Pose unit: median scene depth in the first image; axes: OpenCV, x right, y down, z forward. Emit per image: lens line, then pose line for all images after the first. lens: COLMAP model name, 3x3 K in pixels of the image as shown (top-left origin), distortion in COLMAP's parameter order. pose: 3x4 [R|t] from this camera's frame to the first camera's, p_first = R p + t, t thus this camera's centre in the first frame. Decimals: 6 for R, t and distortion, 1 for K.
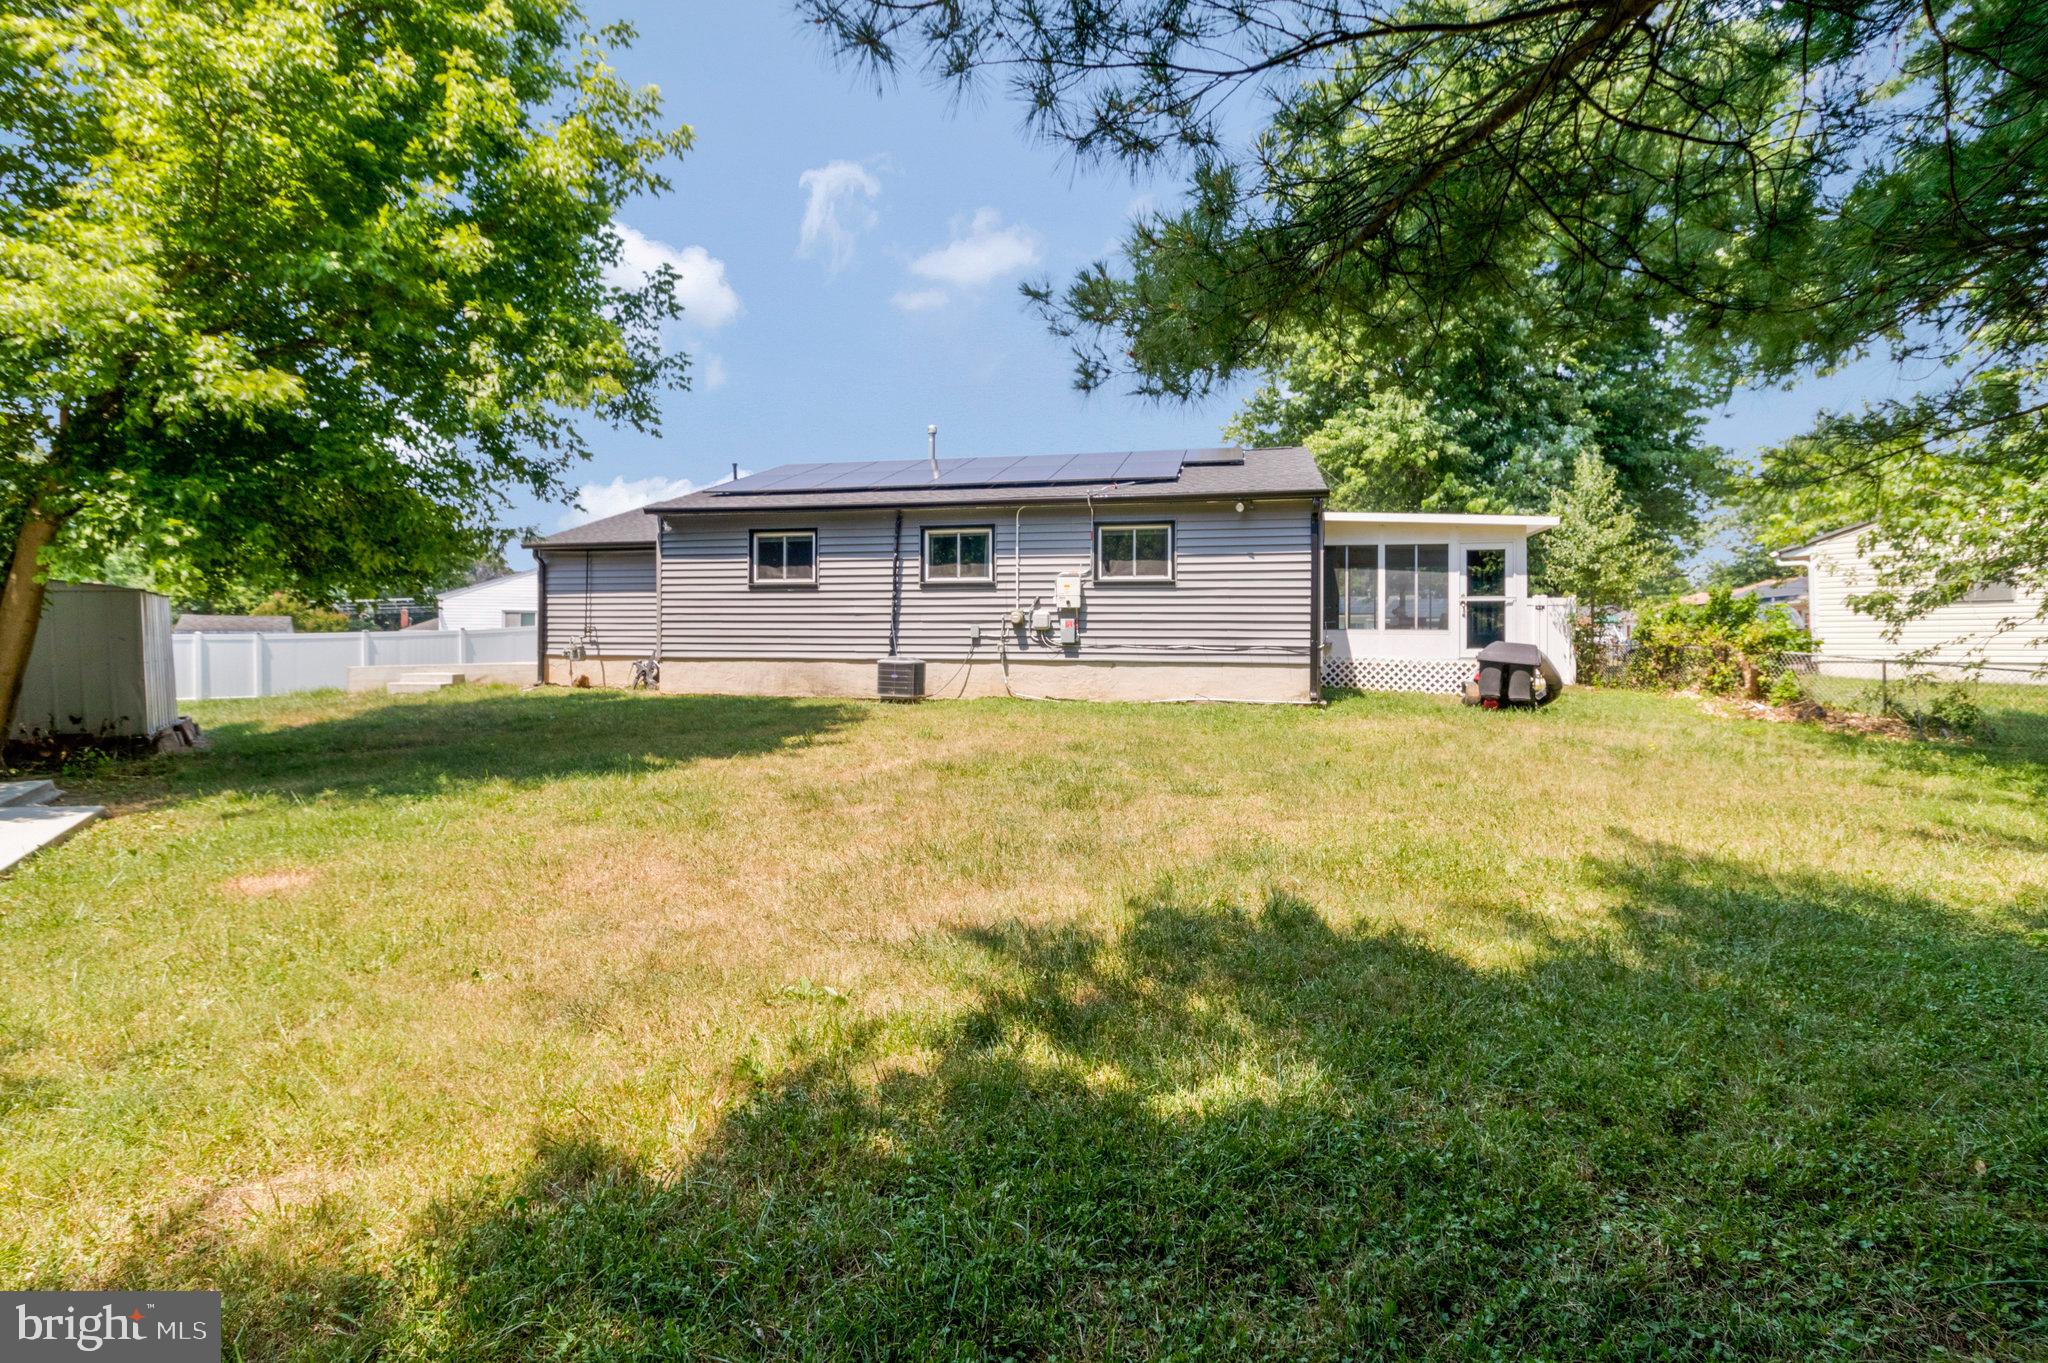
lens RADIAL K [[956.5, 0, 1023.0], [0, 956.5, 670.1], [0, 0, 1]] dist [0.002381, -0.000336]
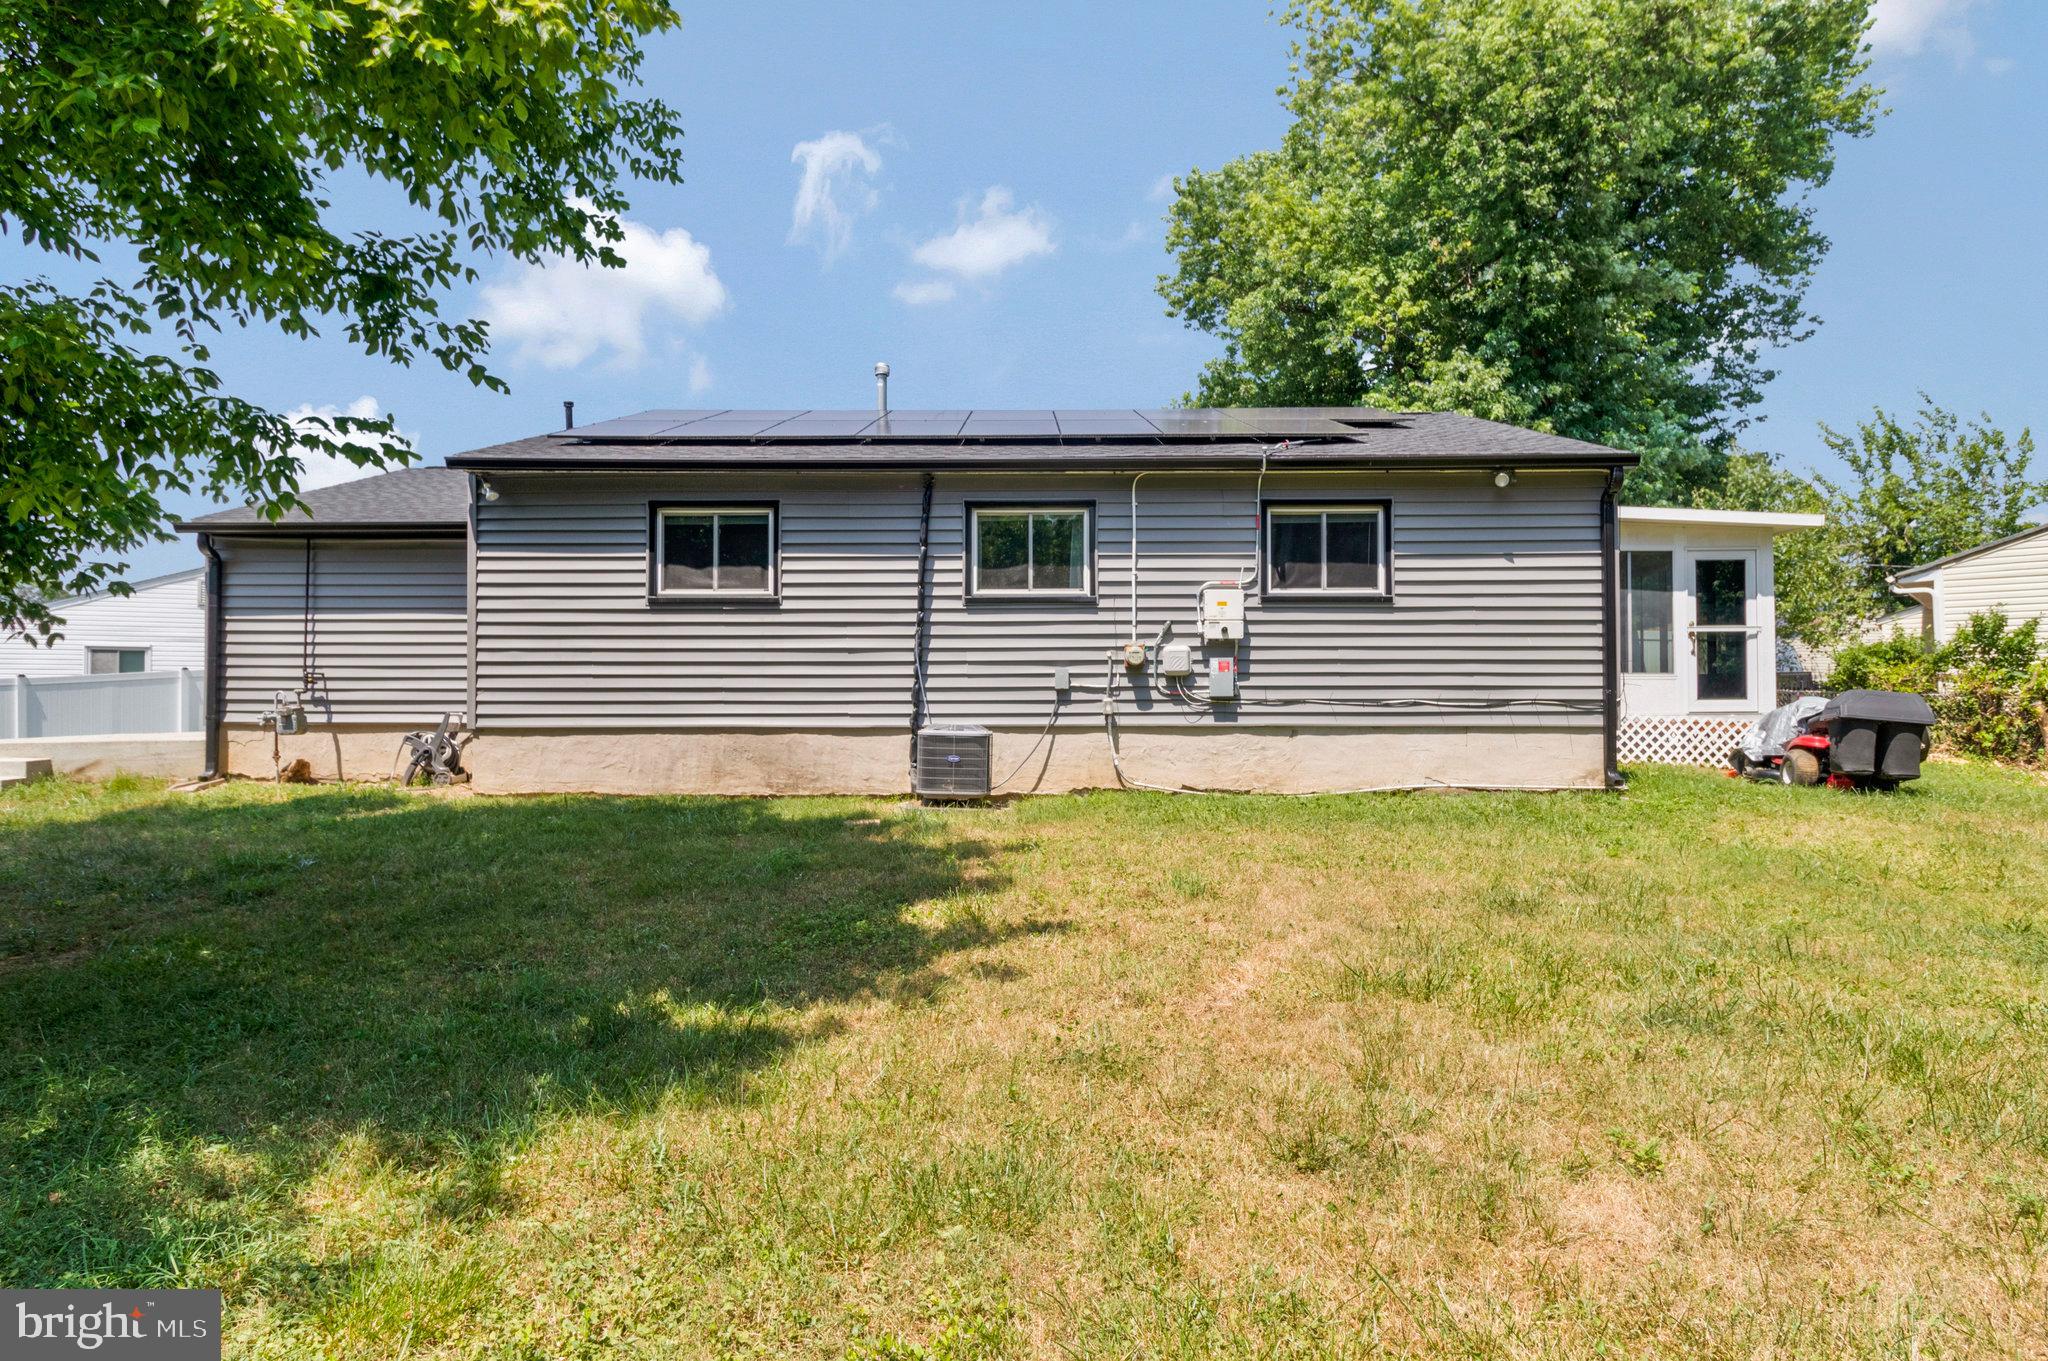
lens RADIAL K [[1120.7, 0, 1024.0], [0, 1120.7, 680.5], [0, 0, 1]] dist [0.017343, -0.021045]
pose [[0.977622, -0.005276, 0.210302, -0.218748], [0.012536, 0.999370, -0.033206, -0.016402], [-0.209995, 0.035099, 0.977072, 0.319285]]
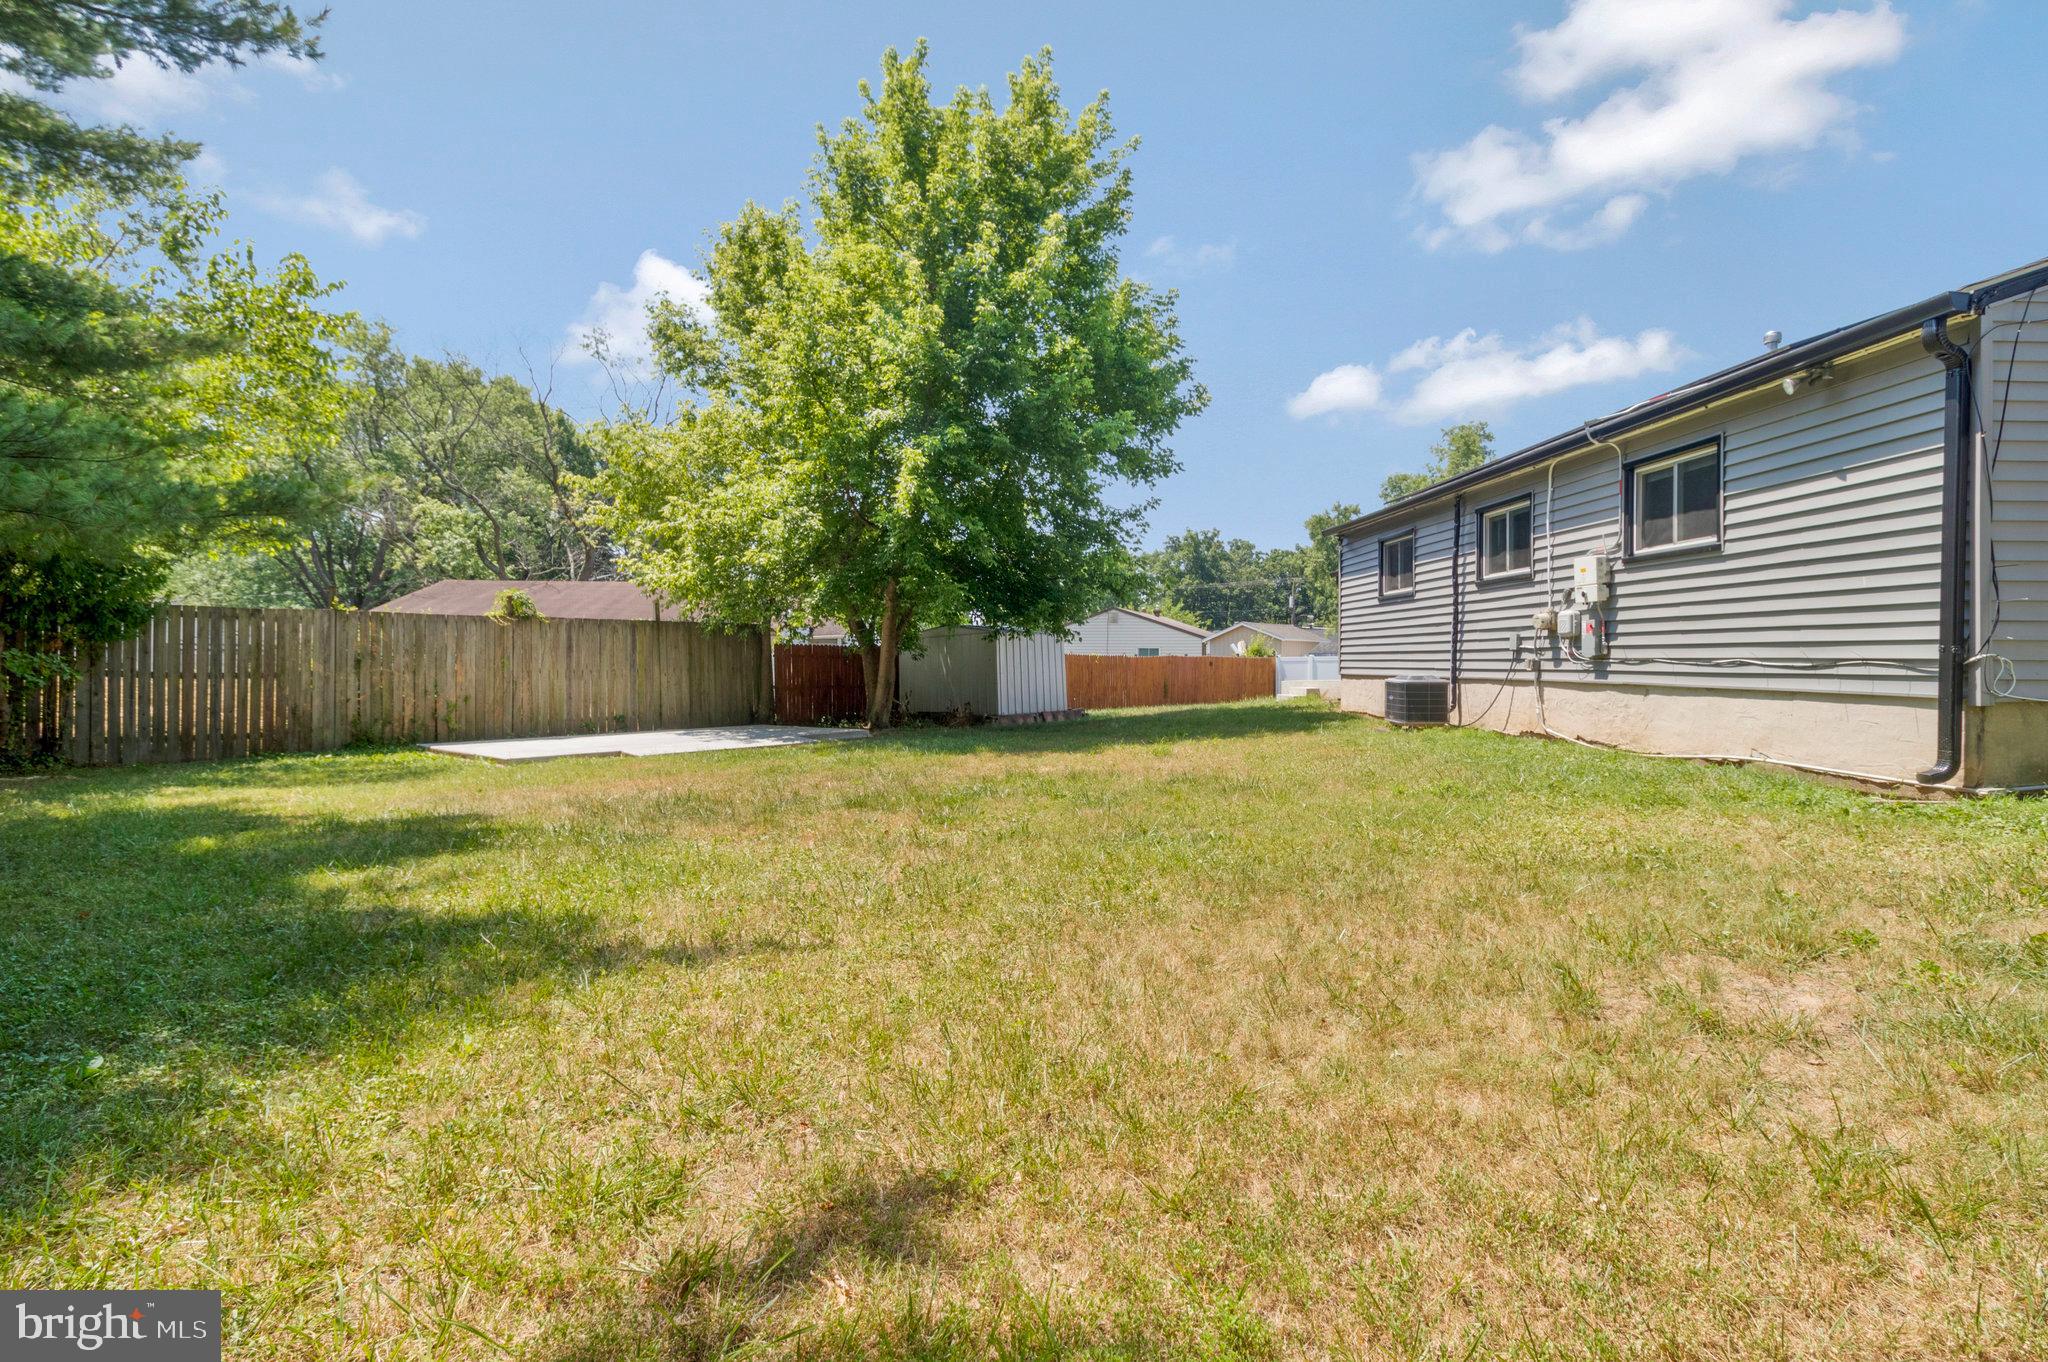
lens RADIAL K [[956.5, 0, 1023.0], [0, 956.5, 669.6], [0, 0, 1]] dist [0.002381, -0.000336]
pose [[0.251177, 0.004499, -0.967931, 0.567548], [-0.020932, 0.999781, -0.000785, -0.010201], [0.967715, 0.020458, 0.251216, 0.442029]]
